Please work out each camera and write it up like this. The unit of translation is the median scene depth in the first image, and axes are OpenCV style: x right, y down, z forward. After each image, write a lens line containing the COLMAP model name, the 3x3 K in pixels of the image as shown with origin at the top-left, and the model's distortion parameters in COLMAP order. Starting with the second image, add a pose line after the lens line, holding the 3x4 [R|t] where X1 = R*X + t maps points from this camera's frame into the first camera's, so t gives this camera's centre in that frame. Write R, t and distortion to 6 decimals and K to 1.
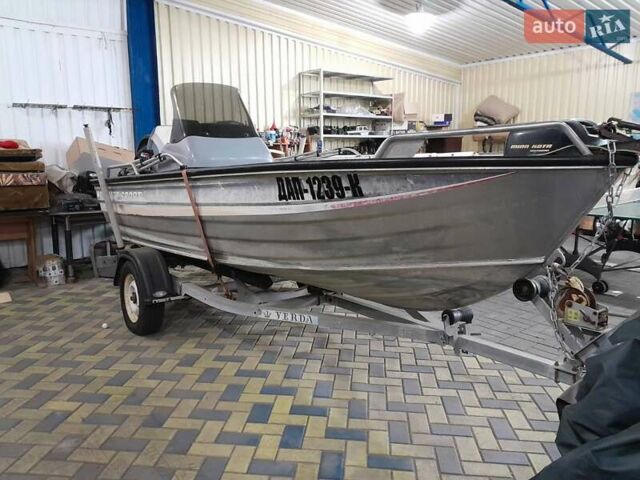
lens RADIAL K [[505.8, 0, 319.4], [0, 505.8, 239.5], [0, 0, 1]] dist [0.006162, 0.006398]
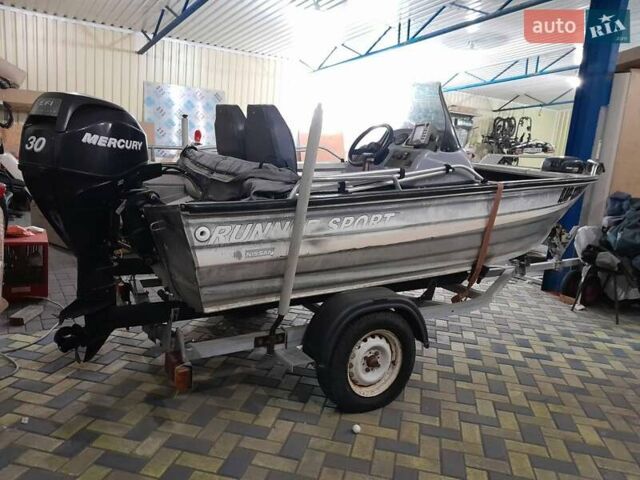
lens RADIAL K [[505.8, 0, 318.6], [0, 505.8, 239.5], [0, 0, 1]] dist [0.006162, 0.006398]
pose [[0.111042, -0.174064, 0.978454, -1.316333], [0.089229, 0.982312, 0.164624, -0.226260], [-0.989802, 0.069026, 0.124610, 1.234729]]
